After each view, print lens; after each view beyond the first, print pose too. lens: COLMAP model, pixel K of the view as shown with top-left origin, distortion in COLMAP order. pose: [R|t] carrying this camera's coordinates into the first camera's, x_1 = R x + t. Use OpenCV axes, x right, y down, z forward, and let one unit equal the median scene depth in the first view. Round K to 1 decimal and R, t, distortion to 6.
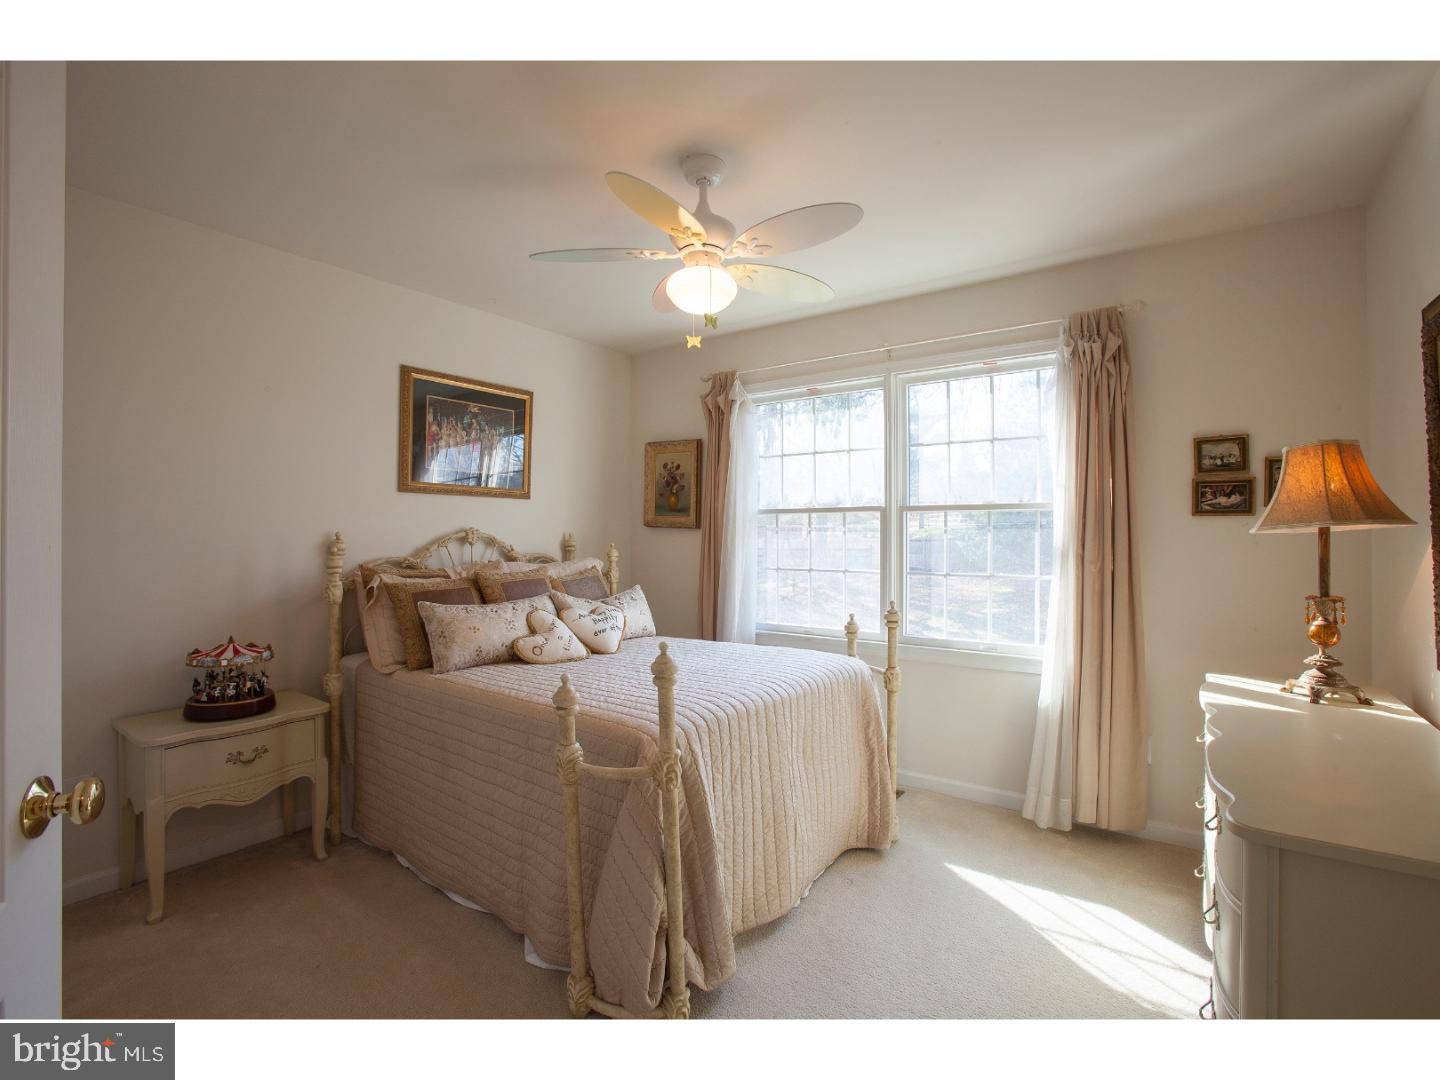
lens RADIAL K [[669.2, 0, 727.8], [0, 669.2, 548.1], [0, 0, 1]] dist [-0.081887, 0.038549]
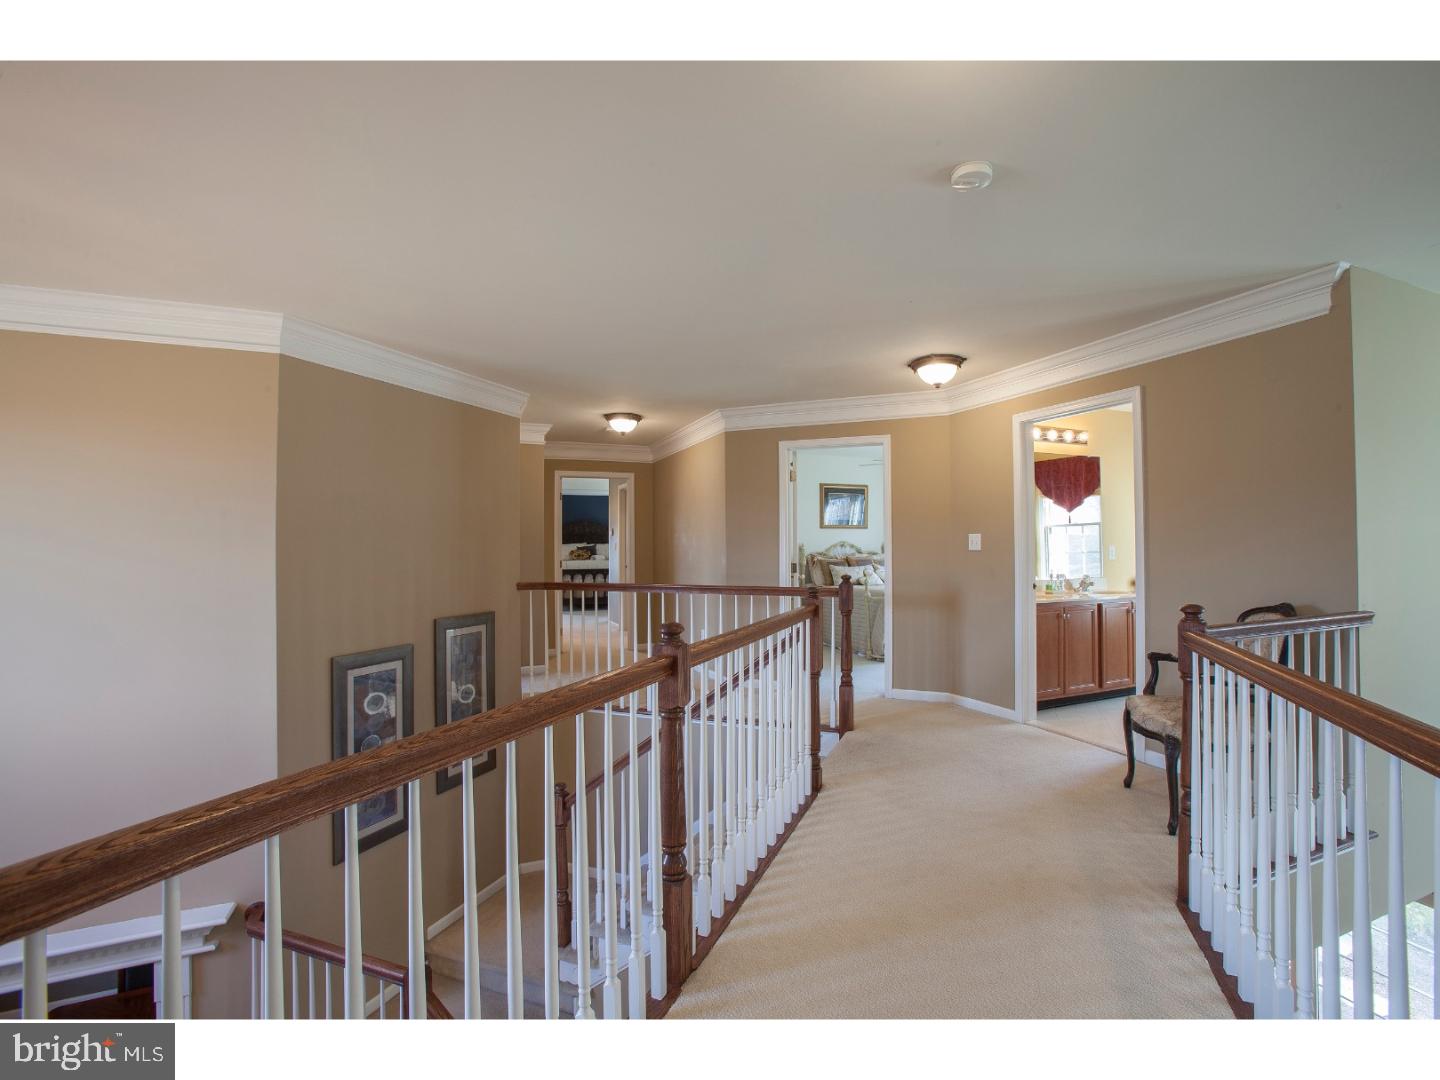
lens RADIAL K [[669.2, 0, 727.8], [0, 669.2, 548.1], [0, 0, 1]] dist [-0.081887, 0.038549]
pose [[0.856697, -0.012334, -0.515673, 0.634053], [0.006871, 0.999898, -0.012501, 0.030762], [0.515774, 0.007166, 0.856694, -1.650873]]
